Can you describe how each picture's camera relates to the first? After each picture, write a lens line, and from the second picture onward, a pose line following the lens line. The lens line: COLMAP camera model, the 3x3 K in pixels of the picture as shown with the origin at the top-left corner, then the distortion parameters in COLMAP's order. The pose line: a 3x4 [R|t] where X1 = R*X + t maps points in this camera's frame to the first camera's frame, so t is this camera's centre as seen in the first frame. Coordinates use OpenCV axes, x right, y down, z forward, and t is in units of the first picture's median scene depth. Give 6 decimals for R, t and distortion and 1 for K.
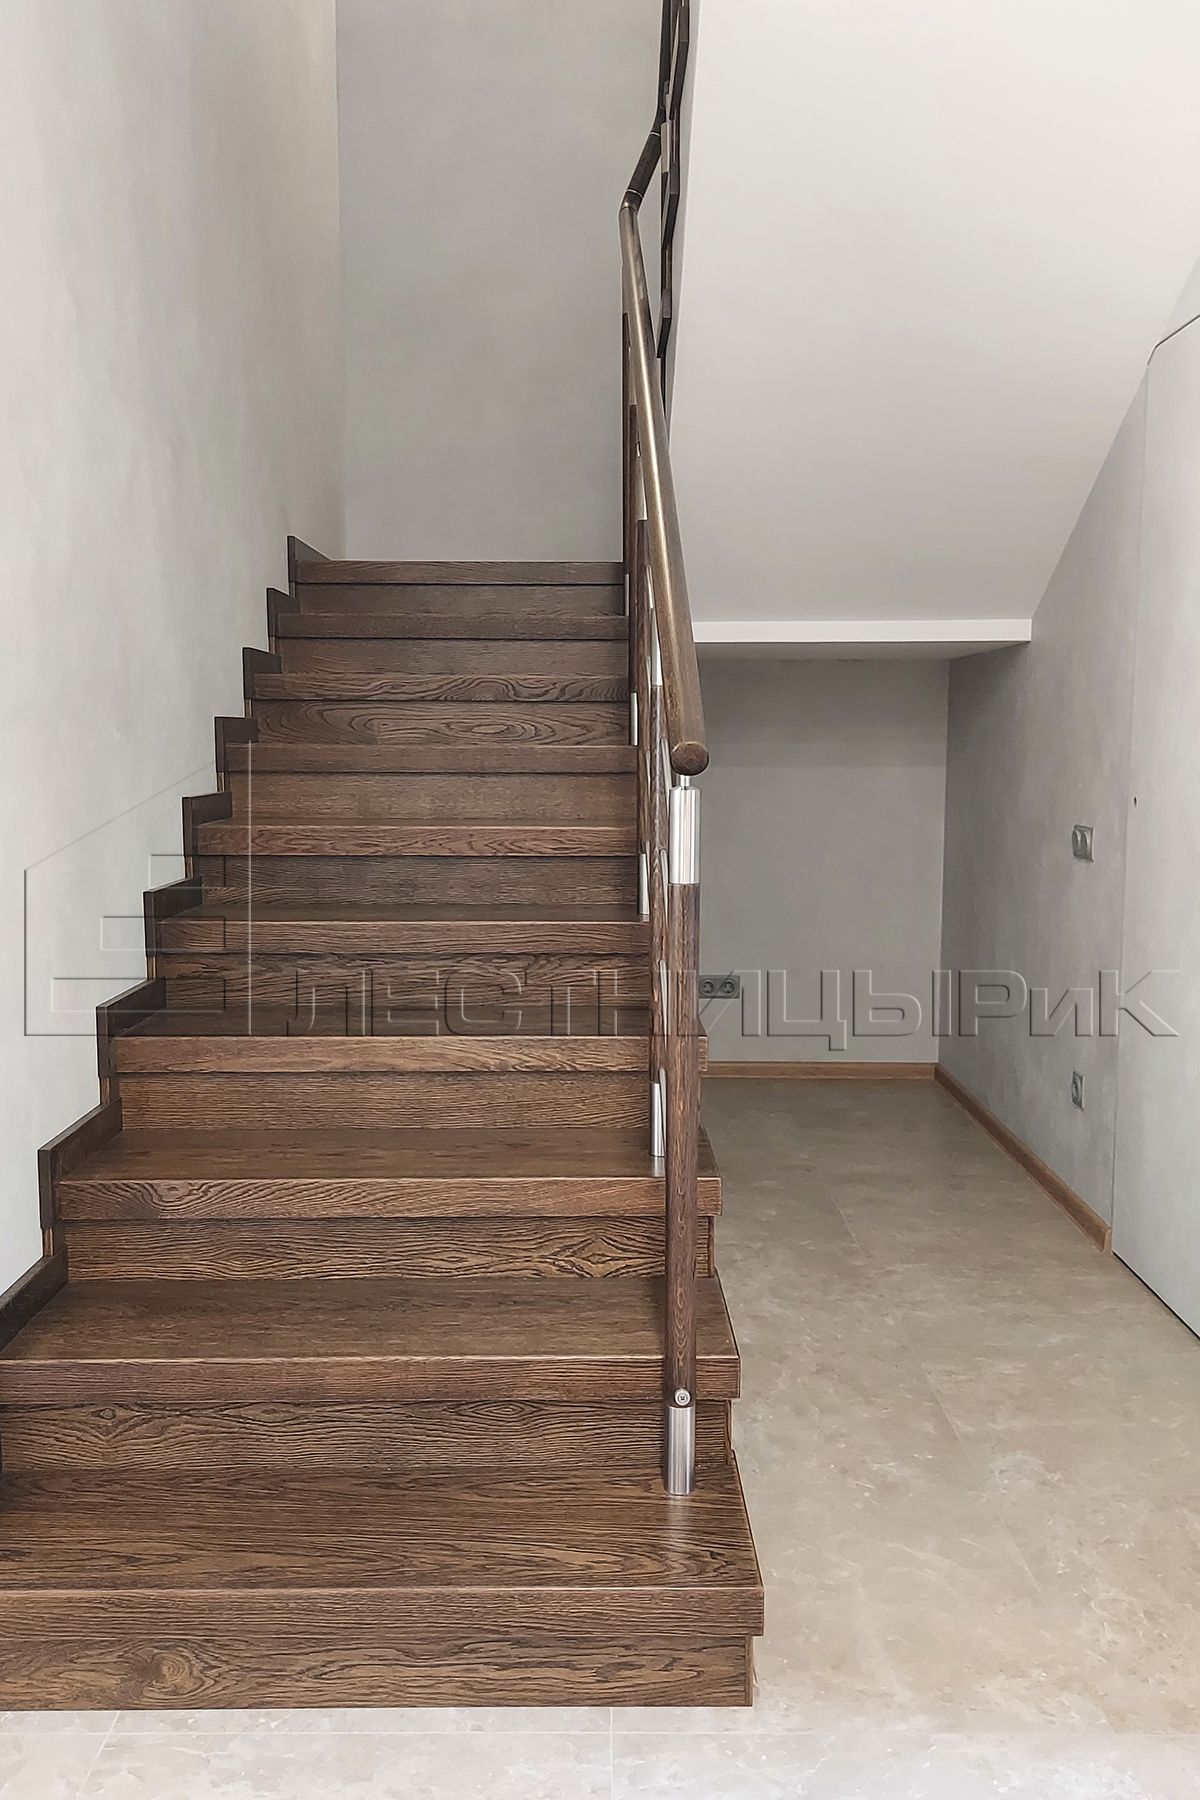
lens RADIAL K [[1571.2, 0, 603.6], [0, 1571.2, 864.1], [0, 0, 1]] dist [0.050833, -0.045812]
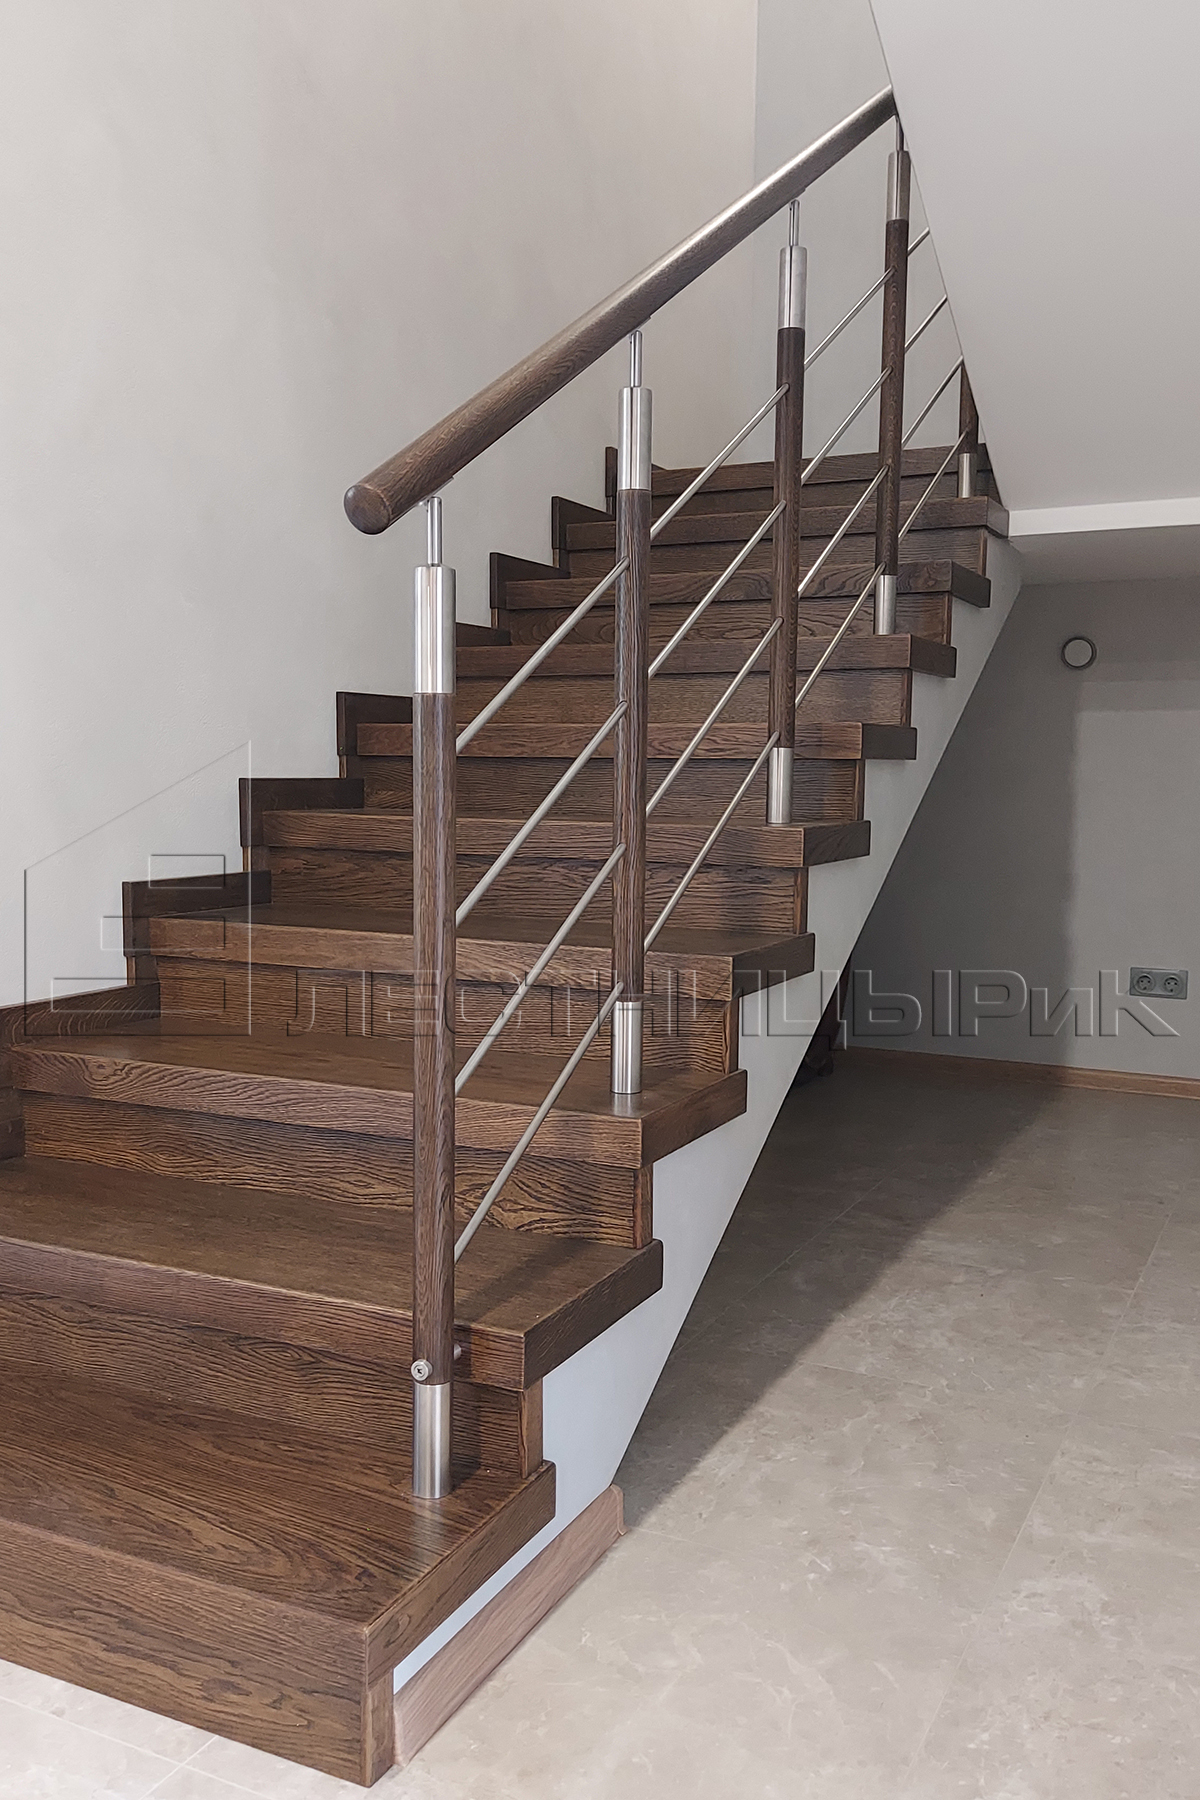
lens RADIAL K [[1571.2, 0, 606.7], [0, 1571.2, 893.3], [0, 0, 1]] dist [0.050833, -0.045812]
pose [[0.893503, 0.044205, -0.446876, 0.358288], [-0.045774, 0.998925, 0.007292, 0.075574], [0.446718, 0.013939, 0.894566, 0.274263]]
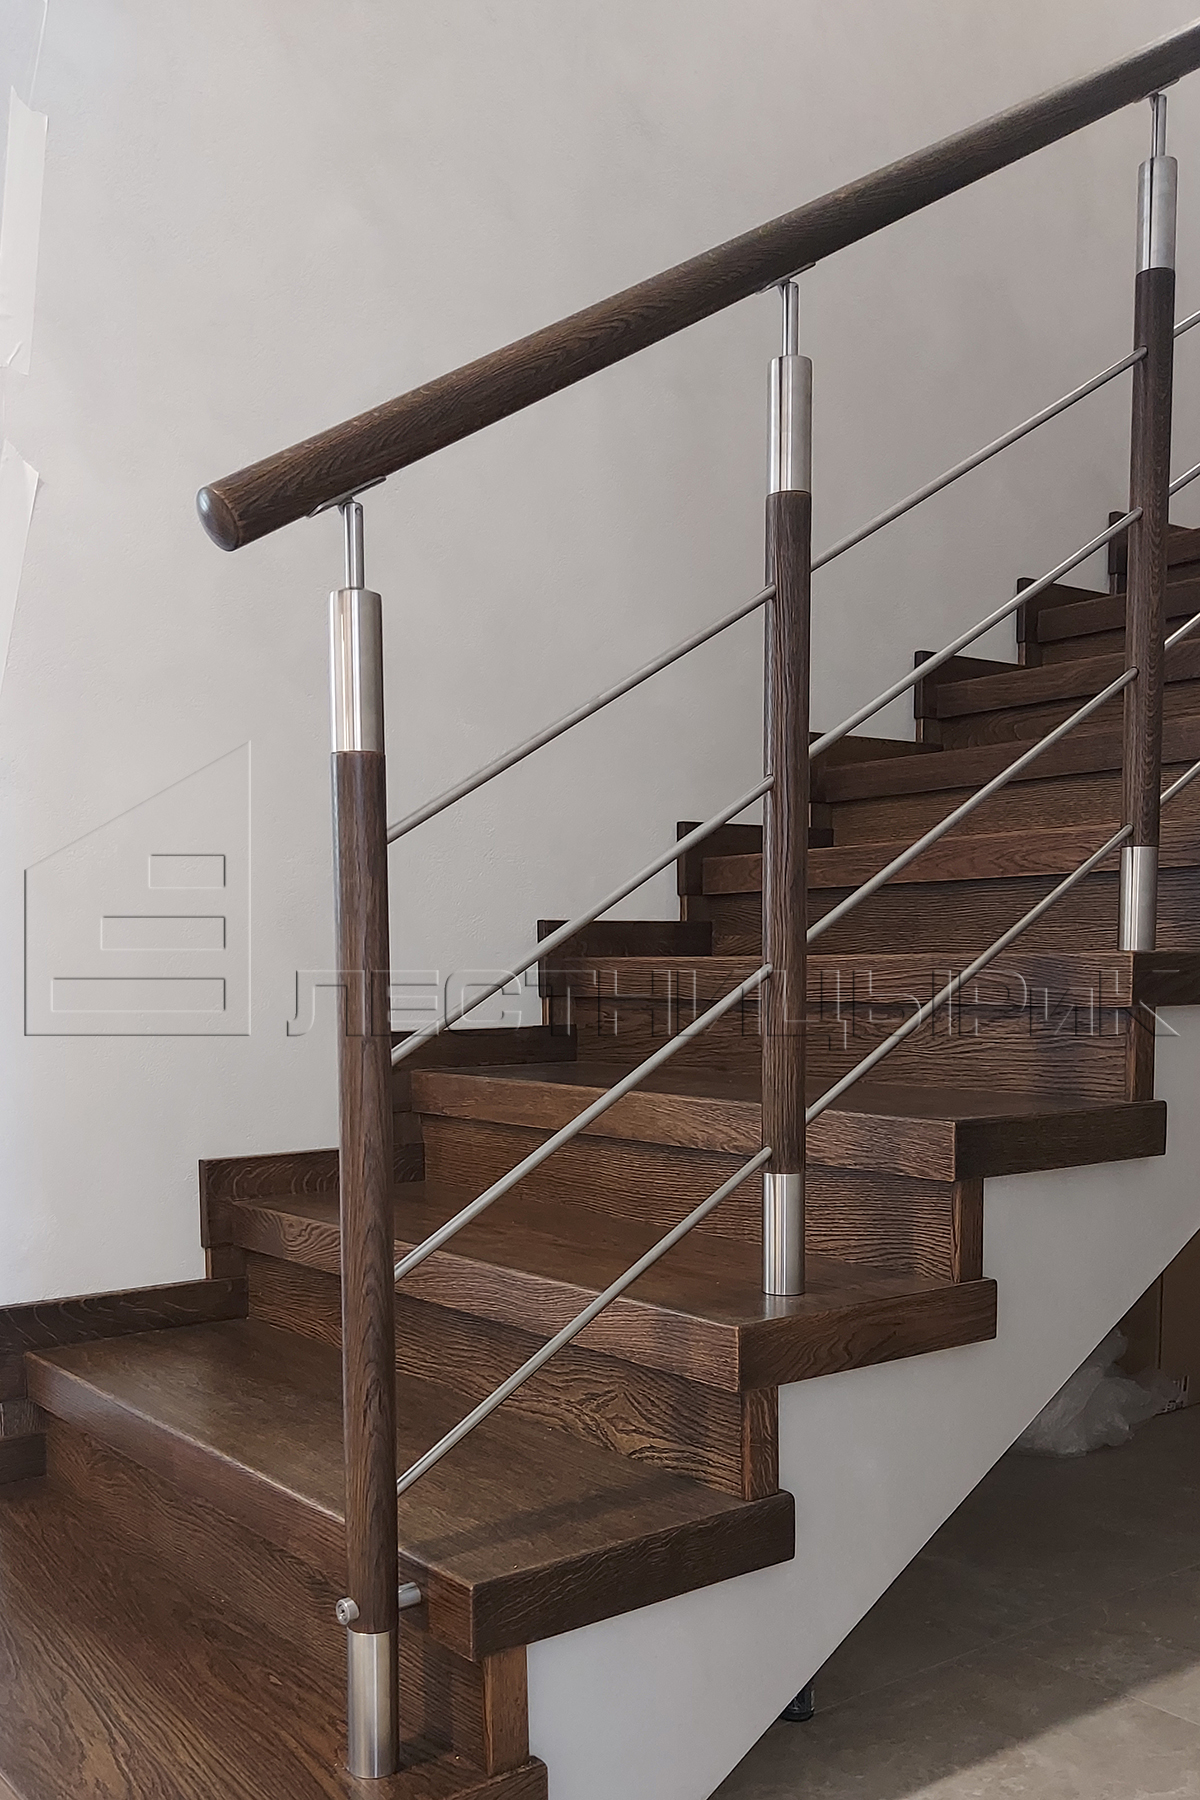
lens RADIAL K [[1657.4, 0, 558.4], [0, 1657.4, 1067.5], [0, 0, 1]] dist [0.034626, 0.000000]
pose [[0.590554, 0.045950, -0.805689, 0.466806], [-0.057577, 0.998232, 0.014728, 0.089982], [0.804941, 0.037692, 0.592156, 0.528122]]
